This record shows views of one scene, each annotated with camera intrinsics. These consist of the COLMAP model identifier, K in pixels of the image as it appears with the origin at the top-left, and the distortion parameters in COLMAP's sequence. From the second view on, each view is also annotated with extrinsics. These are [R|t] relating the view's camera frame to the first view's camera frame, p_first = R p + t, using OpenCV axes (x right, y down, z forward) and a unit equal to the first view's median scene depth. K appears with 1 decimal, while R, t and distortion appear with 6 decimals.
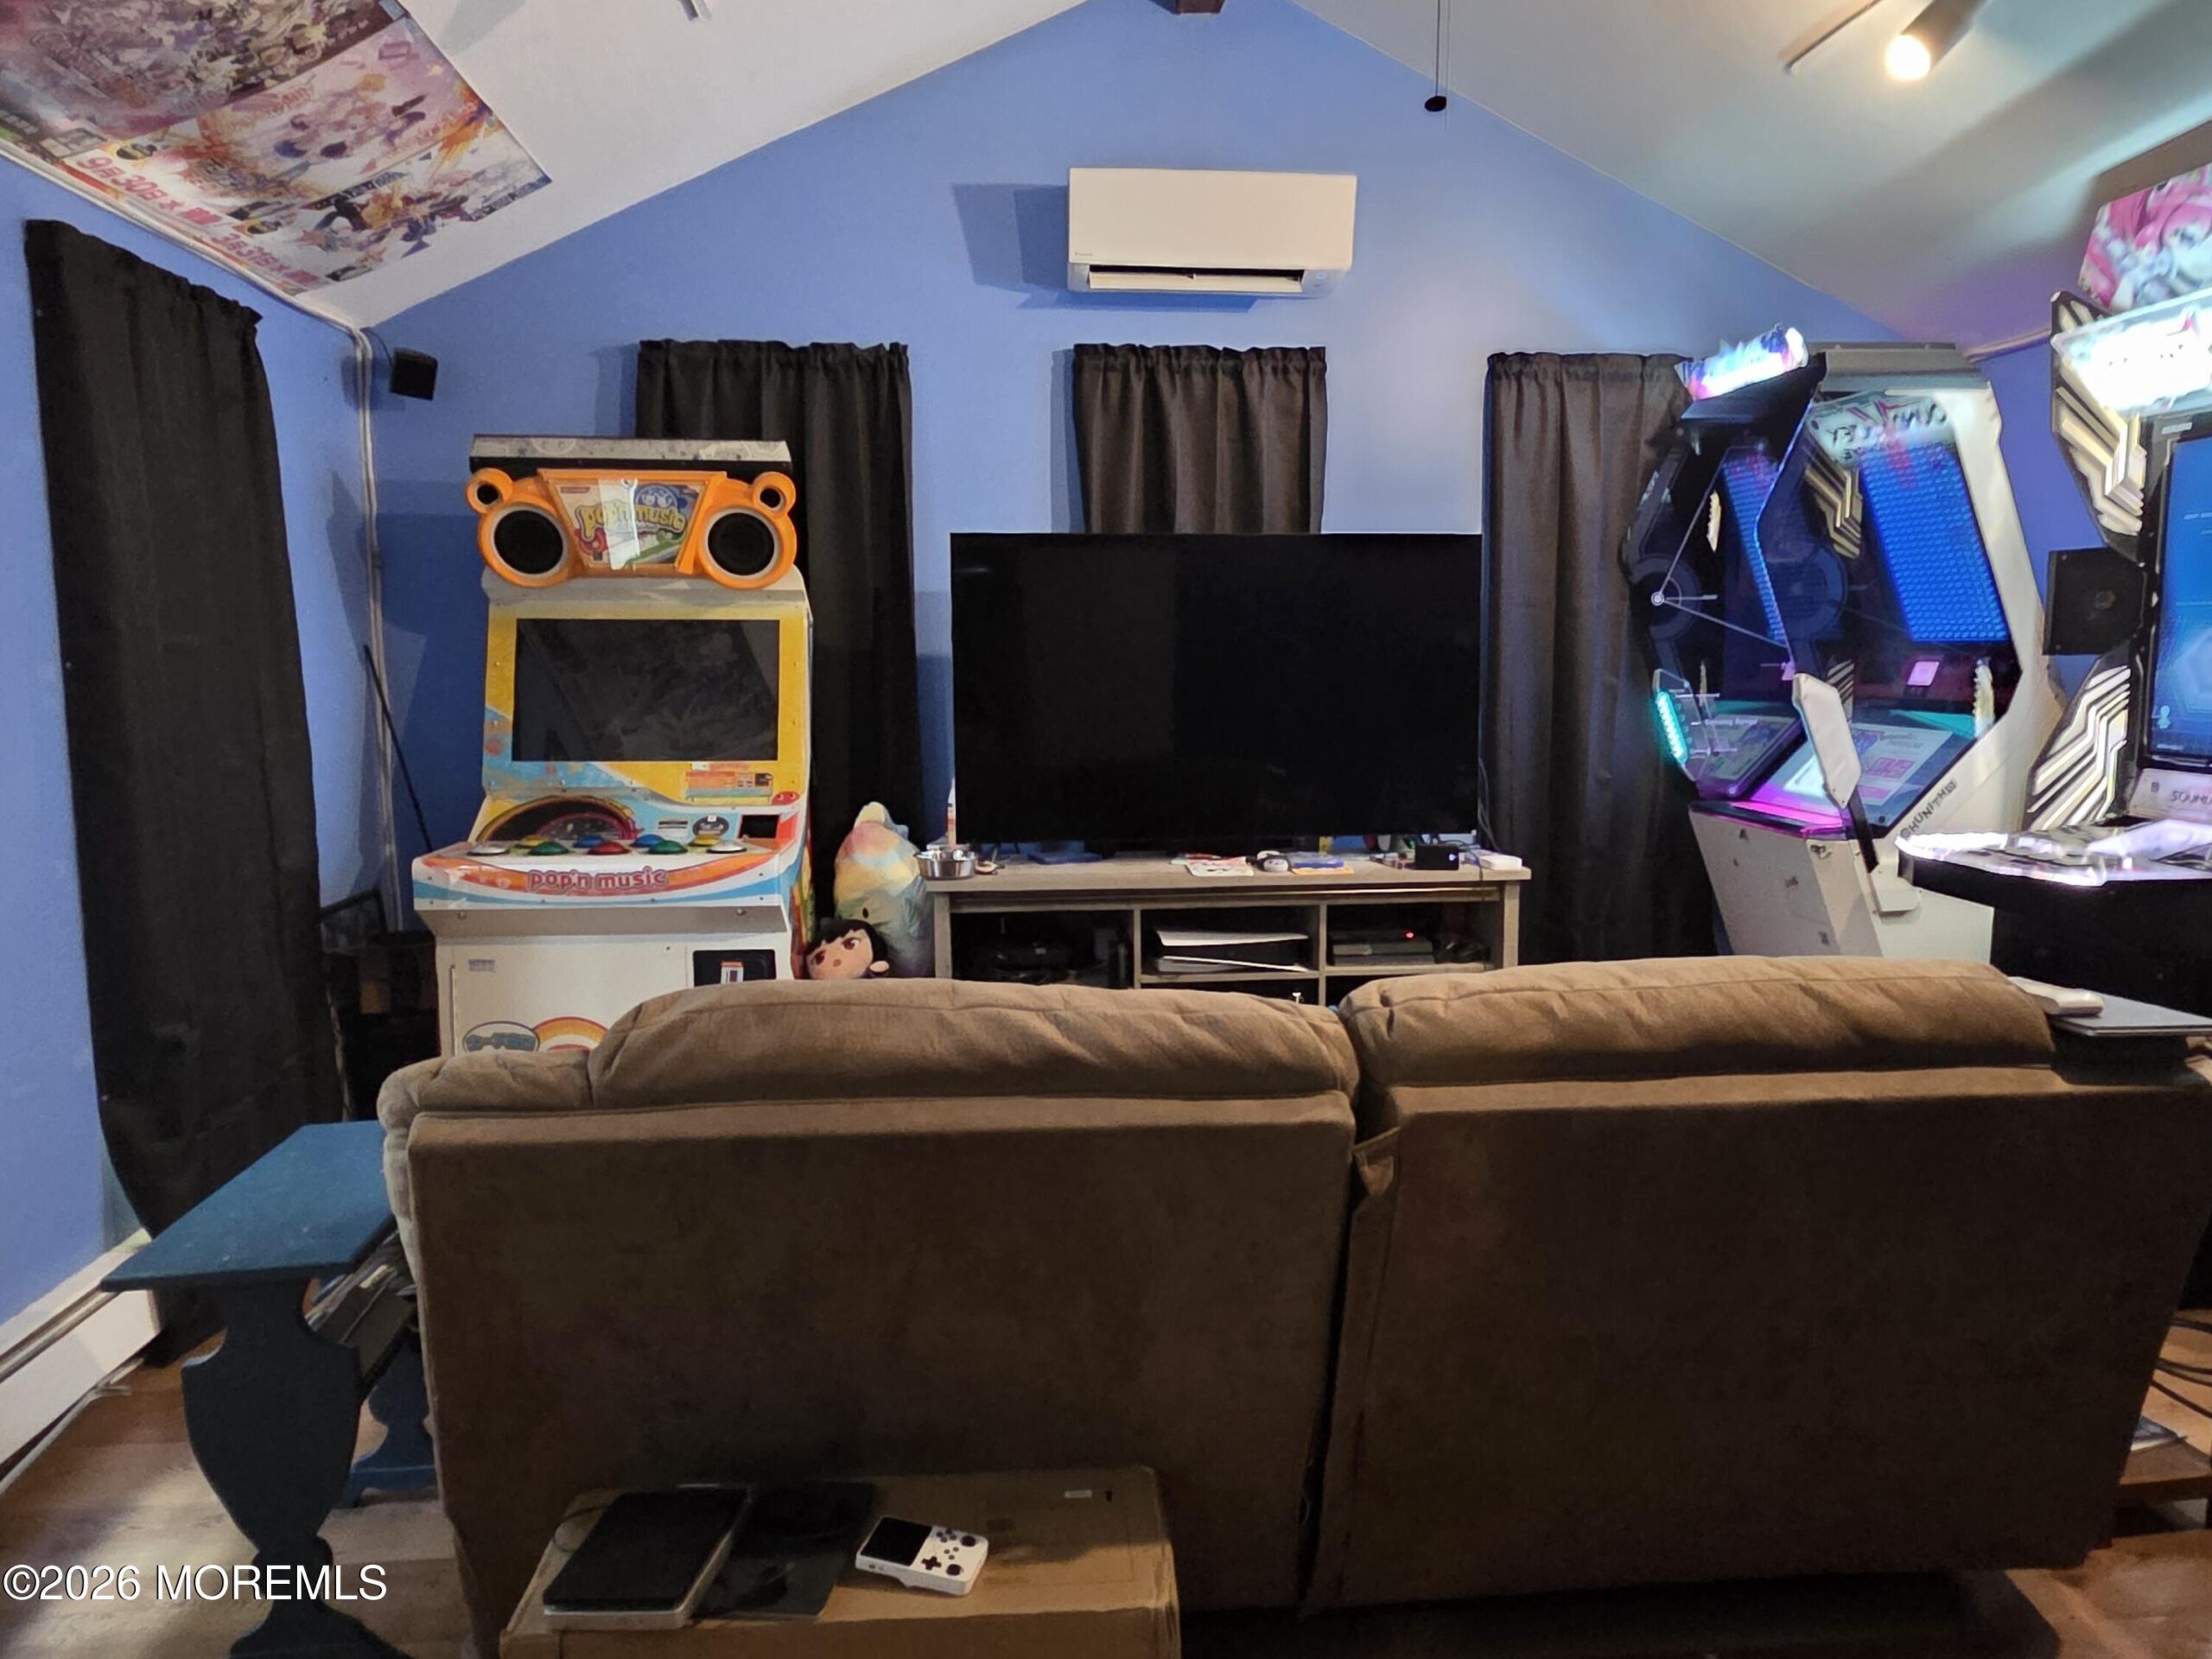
lens RADIAL K [[1493.7, 0, 1109.5], [0, 1493.7, 842.5], [0, 0, 1]] dist [0.015882, -0.004180]
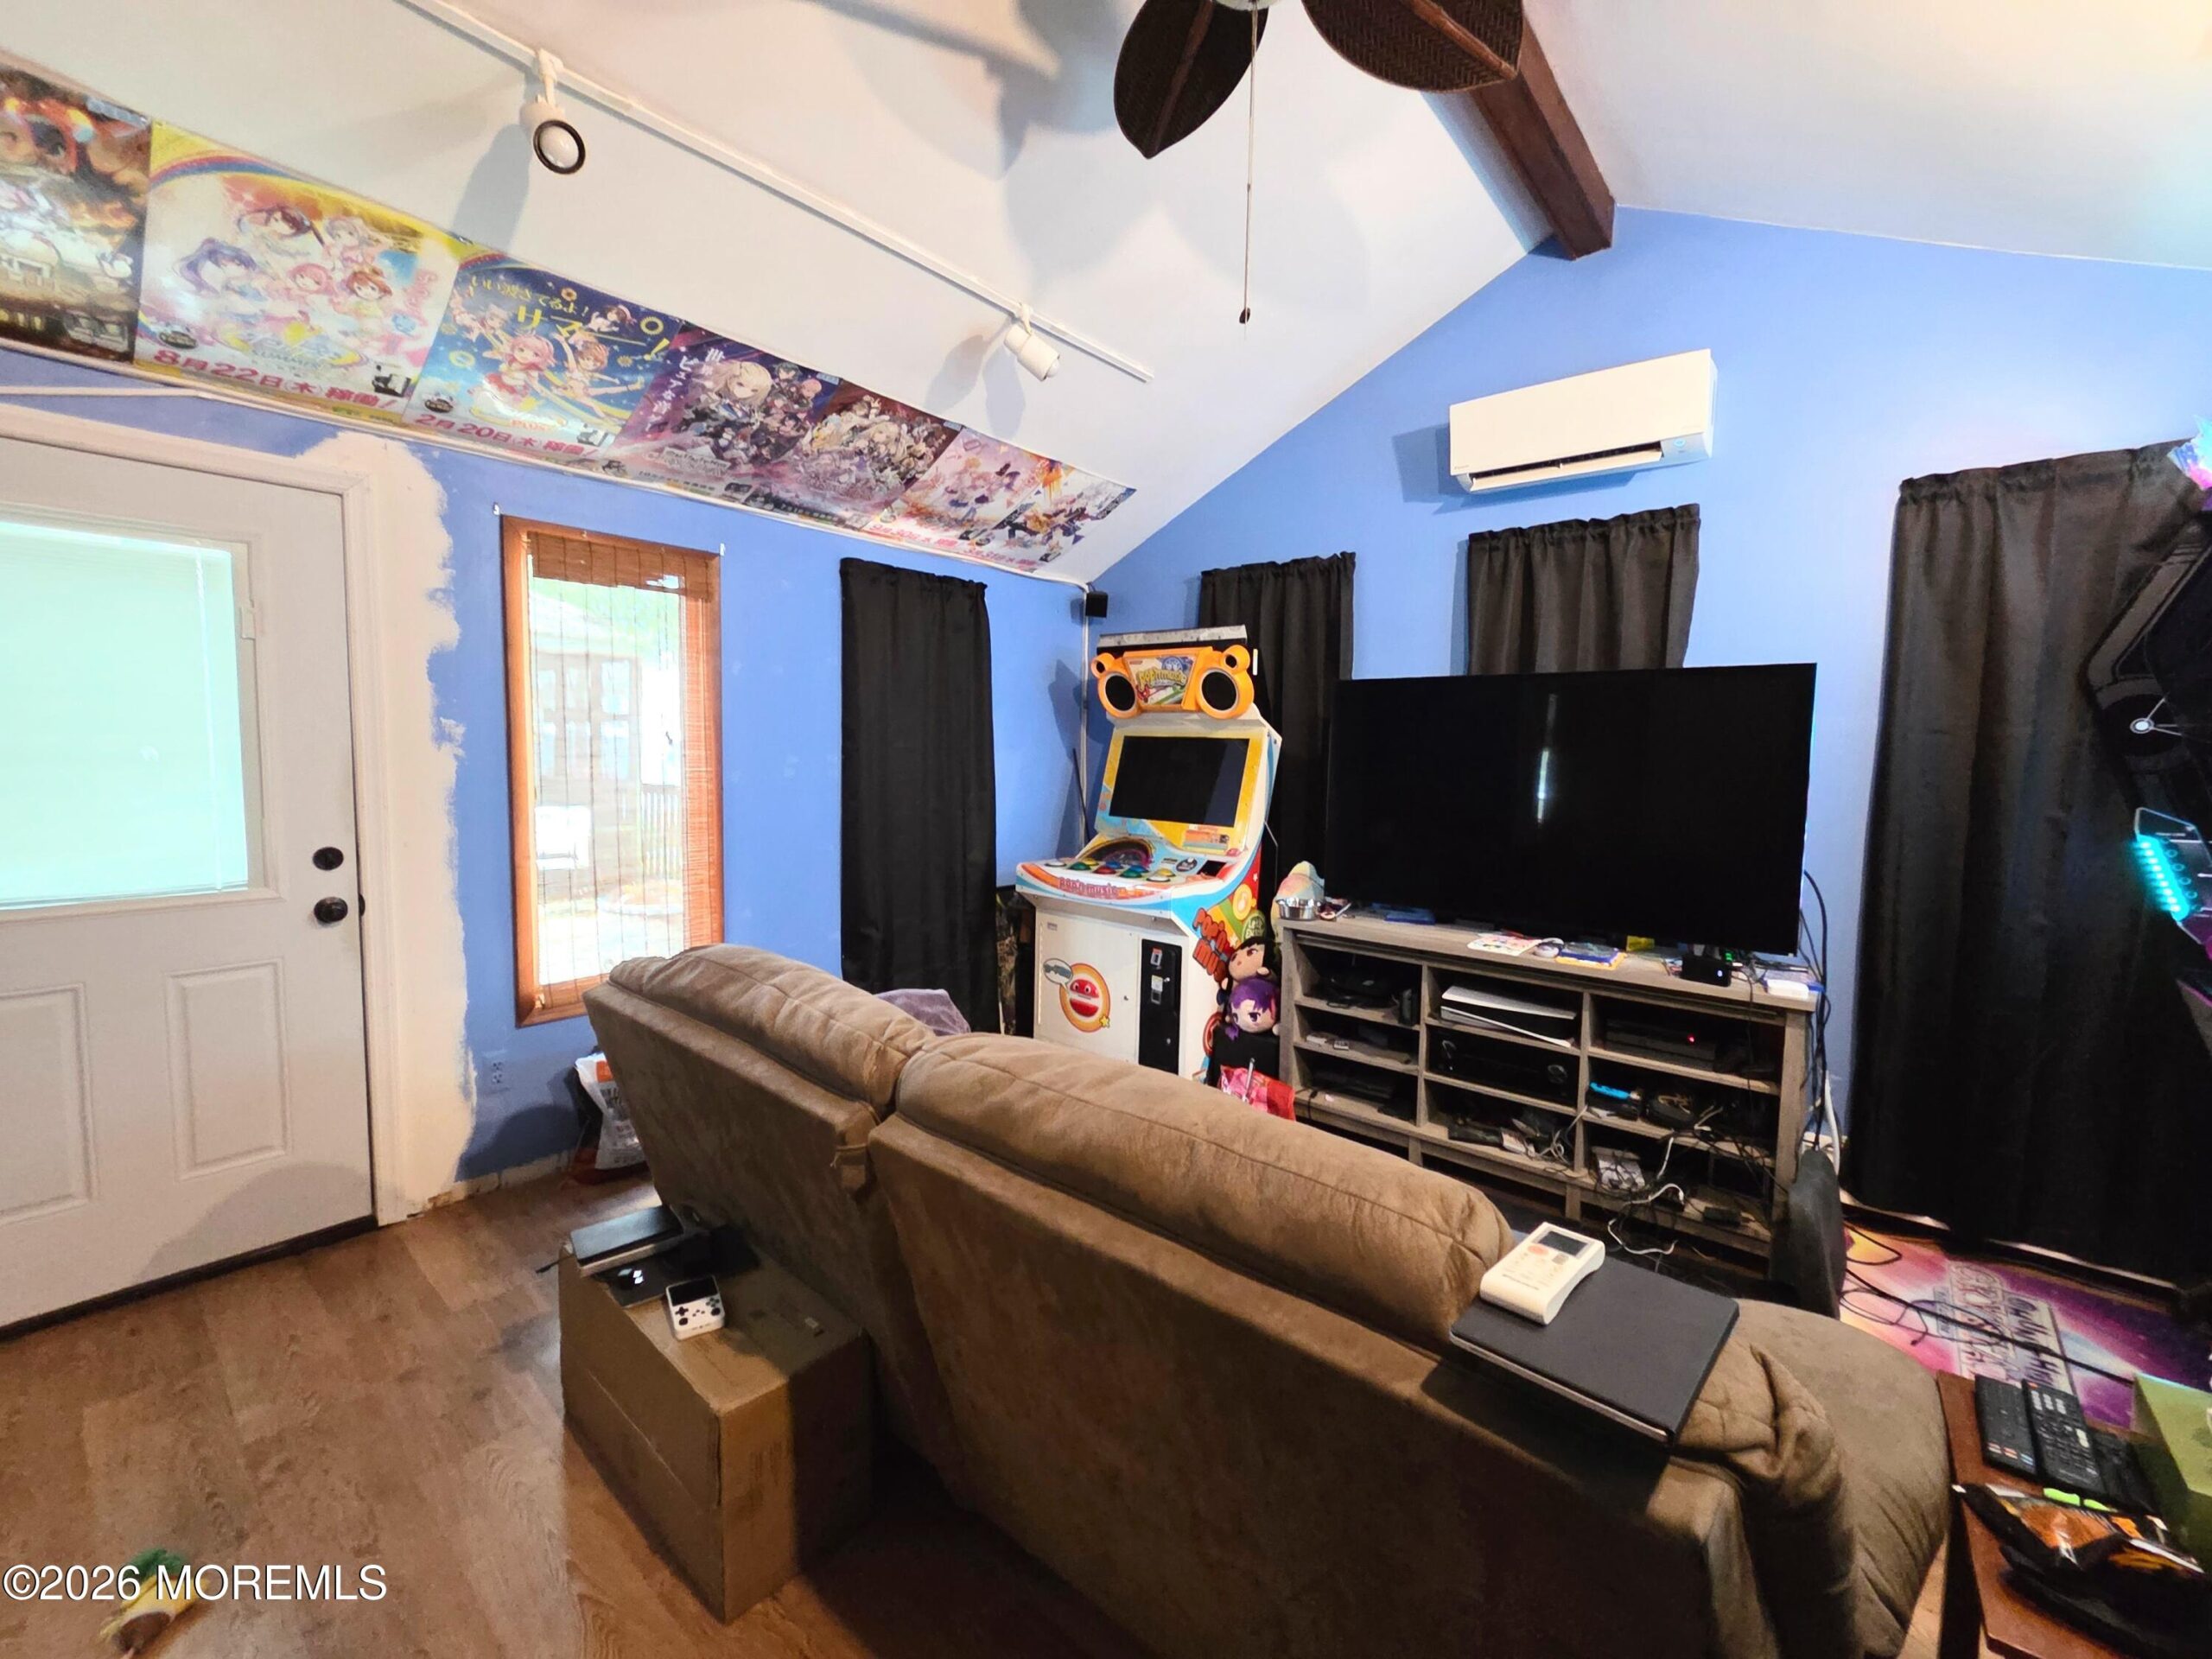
lens RADIAL K [[908.2, 0, 1103.9], [0, 908.2, 820.6], [0, 0, 1]] dist [0.007316, -0.002382]
pose [[0.699903, 0.076402, -0.710139, 0.360970], [-0.112996, 0.993585, -0.004469, -0.043083], [0.705243, 0.083371, 0.704047, 0.237997]]
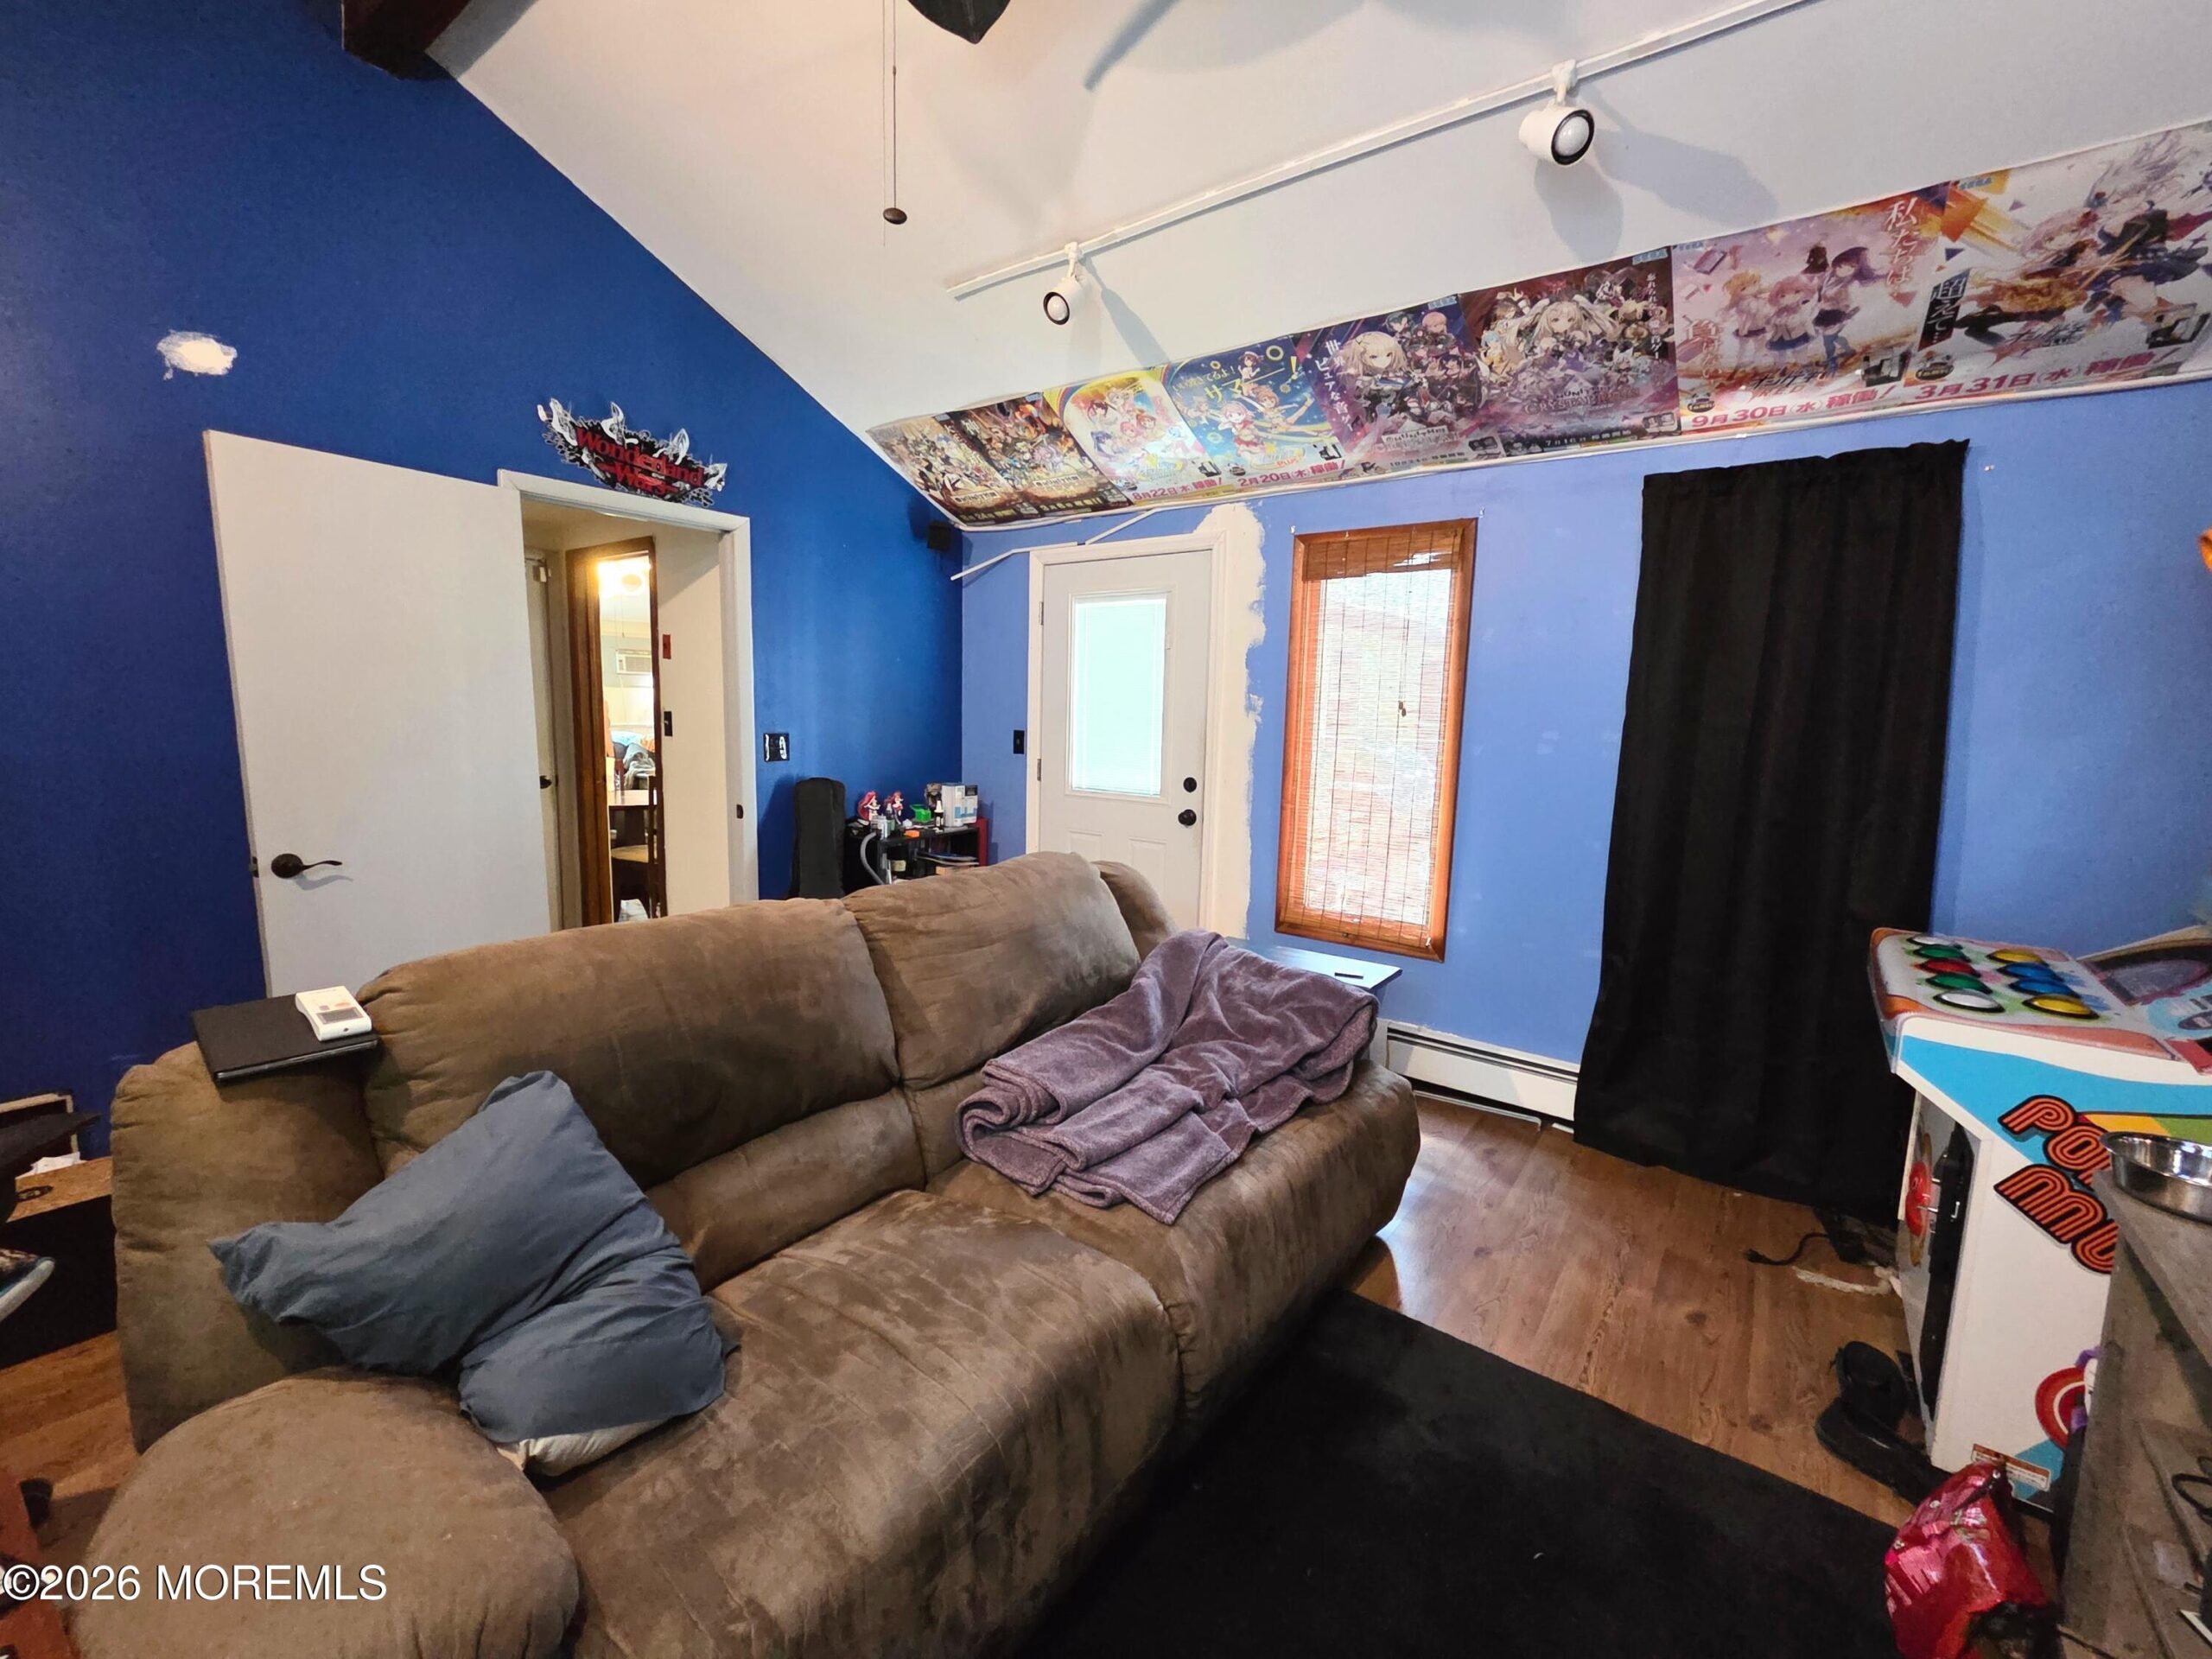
lens RADIAL K [[908.2, 0, 1103.2], [0, 908.2, 813.6], [0, 0, 1]] dist [0.007316, -0.002382]
pose [[-0.668961, 0.062600, -0.740657, 0.338796], [-0.125970, 0.972485, 0.195970, -0.109345], [0.732546, 0.224397, -0.642669, 0.867188]]
